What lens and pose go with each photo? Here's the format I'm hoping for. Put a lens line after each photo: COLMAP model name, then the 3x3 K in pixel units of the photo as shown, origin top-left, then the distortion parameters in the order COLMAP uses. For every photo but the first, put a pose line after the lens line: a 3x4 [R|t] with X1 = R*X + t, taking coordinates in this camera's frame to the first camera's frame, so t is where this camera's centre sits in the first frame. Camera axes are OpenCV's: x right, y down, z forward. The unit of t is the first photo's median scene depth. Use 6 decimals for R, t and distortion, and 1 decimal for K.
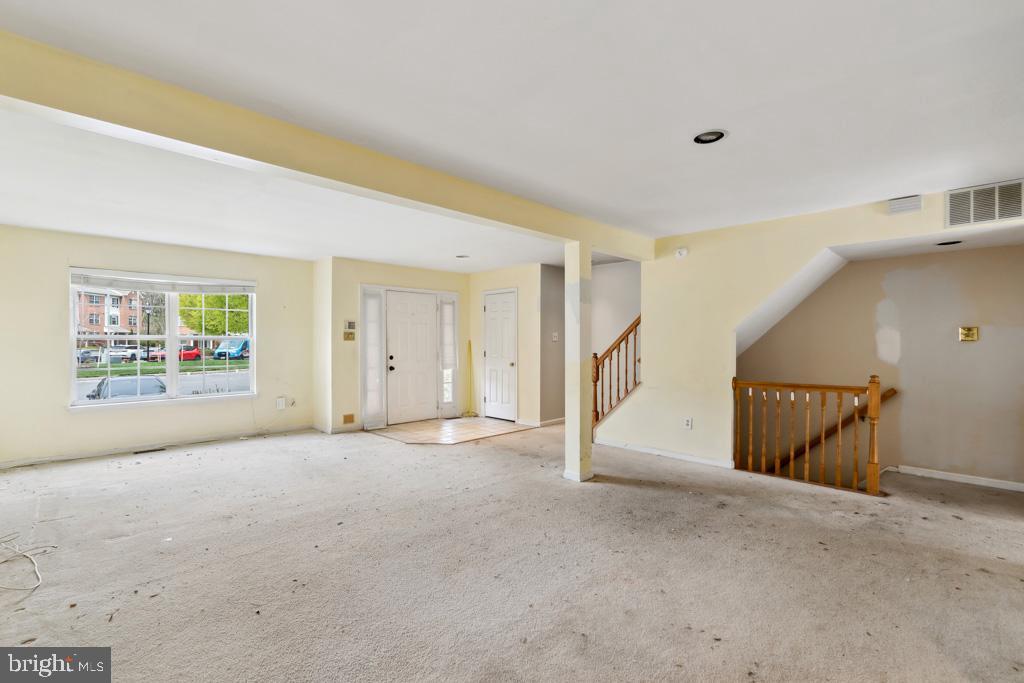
lens RADIAL K [[475.3, 0, 515.8], [0, 475.3, 342.3], [0, 0, 1]] dist [-0.009719, -0.000105]
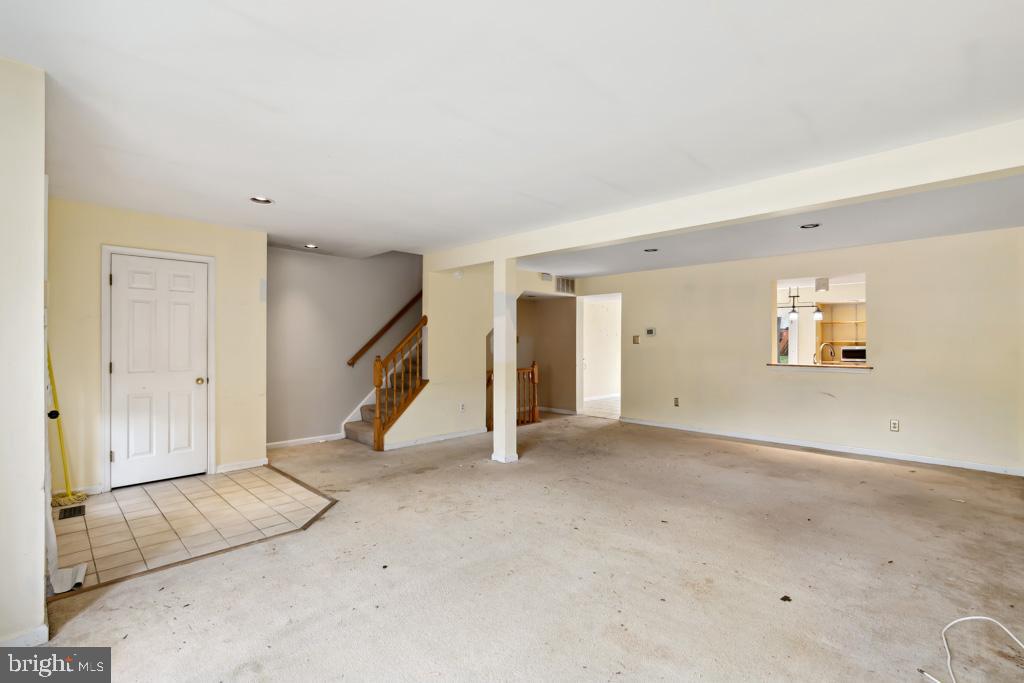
lens RADIAL K [[461.3, 0, 515.6], [0, 461.3, 345.4], [0, 0, 1]] dist [-0.001689, -0.000188]
pose [[-0.017892, -0.003026, 0.999835, -0.838562], [0.002590, 0.999992, 0.003073, -0.000390], [-0.999837, 0.002644, -0.017884, 0.832840]]
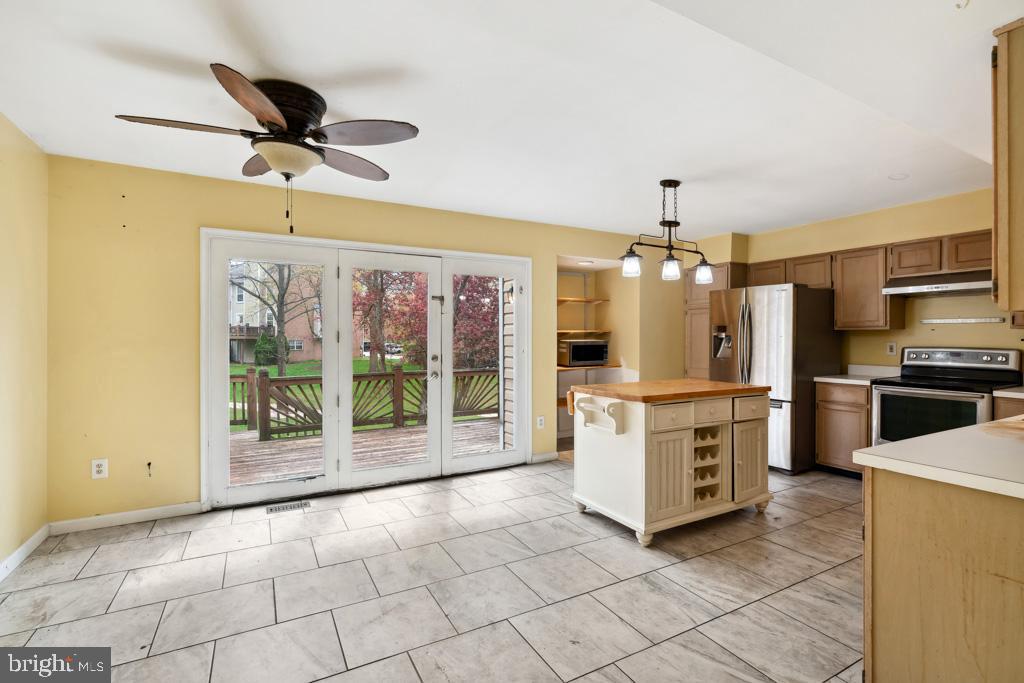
lens RADIAL K [[467.6, 0, 511.7], [0, 467.6, 336.6], [0, 0, 1]] dist [-0.002779, -0.000483]
pose [[-0.959756, -0.002618, 0.280822, 0.687356], [-0.001552, 0.999991, 0.004018, 0.000481], [-0.280830, 0.003420, -0.959752, 0.571487]]
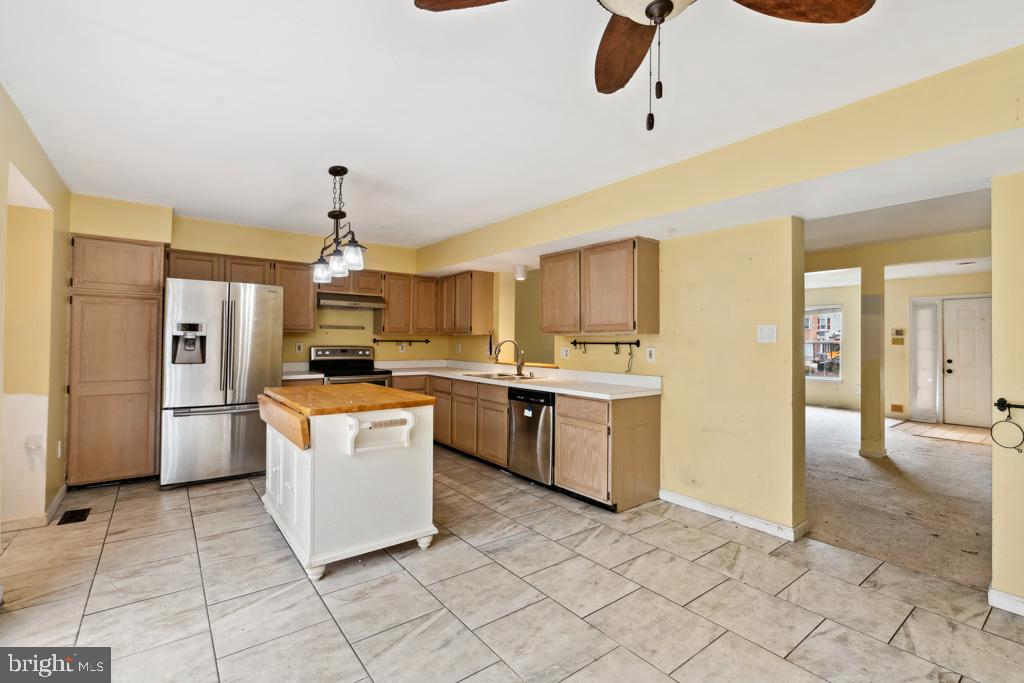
lens RADIAL K [[469.3, 0, 511.1], [0, 469.3, 344.1], [0, 0, 1]] dist [-0.000364, -0.000343]
pose [[-0.131138, 0.003945, -0.991356, 1.204705], [-0.015453, 0.999862, 0.006023, 0.002921], [0.991244, 0.016110, -0.131059, 0.186212]]
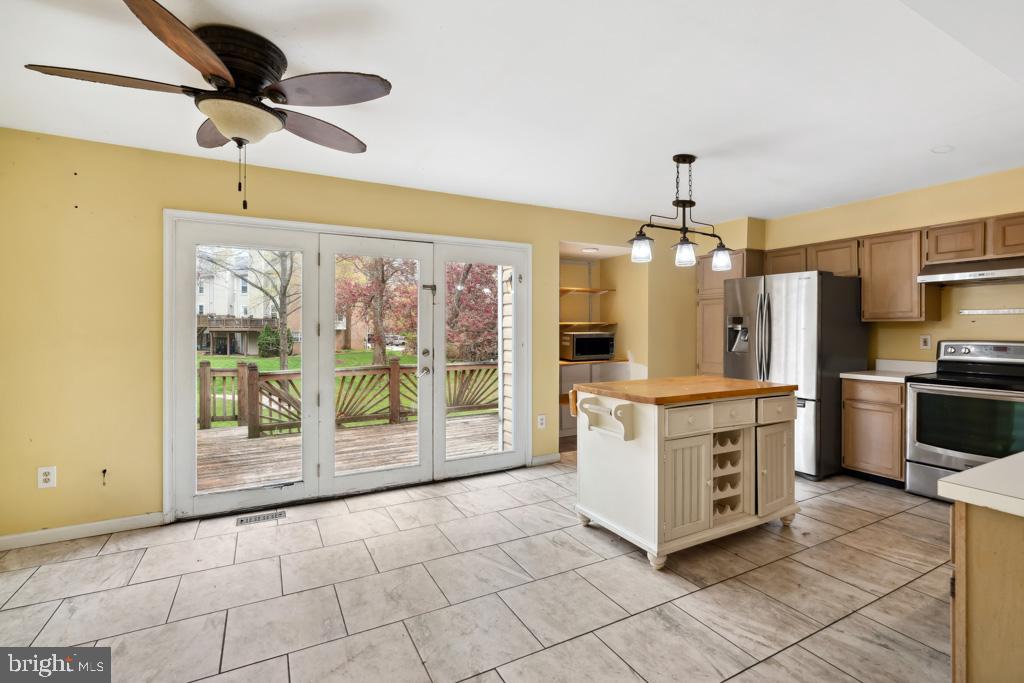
lens RADIAL K [[466.2, 0, 513.1], [0, 466.2, 329.4], [0, 0, 1]] dist [-0.001457, 0.000104]
pose [[-0.957570, -0.002920, 0.288185, 0.695274], [-0.001167, 0.999980, 0.006253, -0.000538], [-0.288198, 0.005652, -0.957554, 0.504606]]
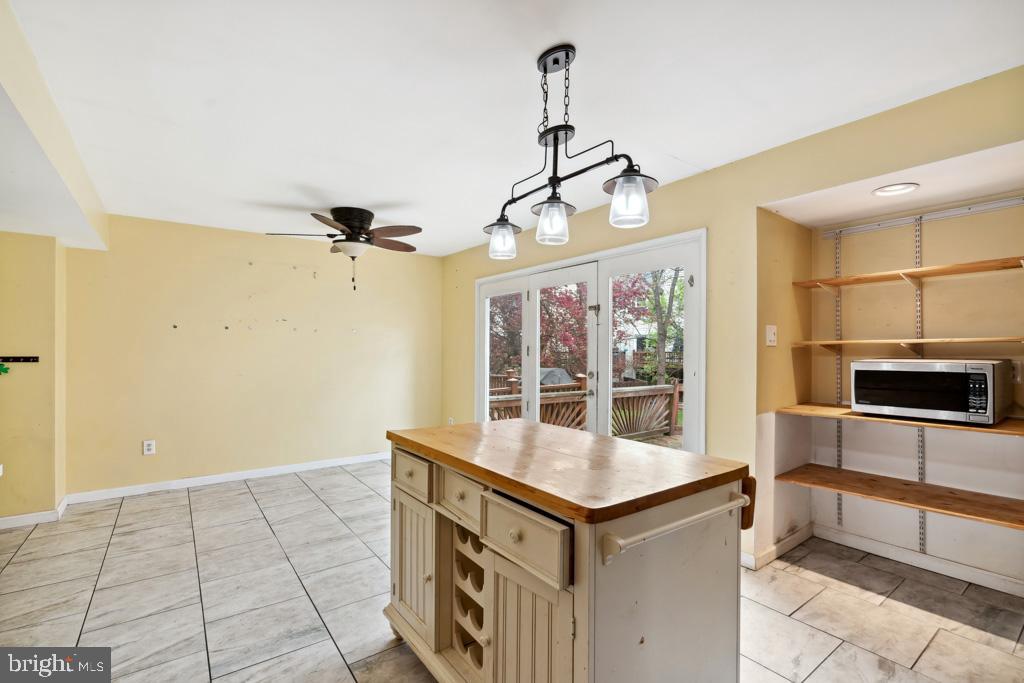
lens RADIAL K [[458.6, 0, 507.7], [0, 458.6, 350.1], [0, 0, 1]] dist [-0.001693, -0.000322]
pose [[0.150362, -0.003211, 0.988626, 0.329233], [0.002783, 0.999992, 0.002825, 0.000053], [-0.988627, 0.002326, 0.150370, -0.122750]]
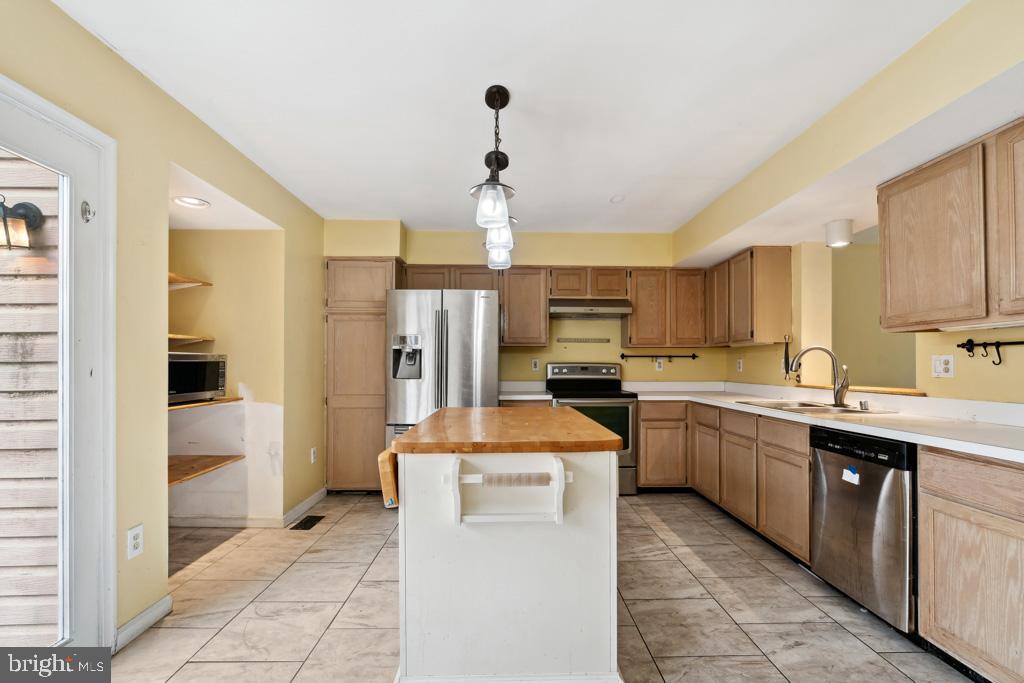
lens RADIAL K [[465.7, 0, 510.9], [0, 465.7, 365.7], [0, 0, 1]] dist [-0.002587, 0.000268]
pose [[-0.691002, -0.002982, -0.722847, 0.941769], [-0.005923, 0.999981, 0.001536, 0.023913], [0.722829, 0.005343, -0.691006, 0.180102]]
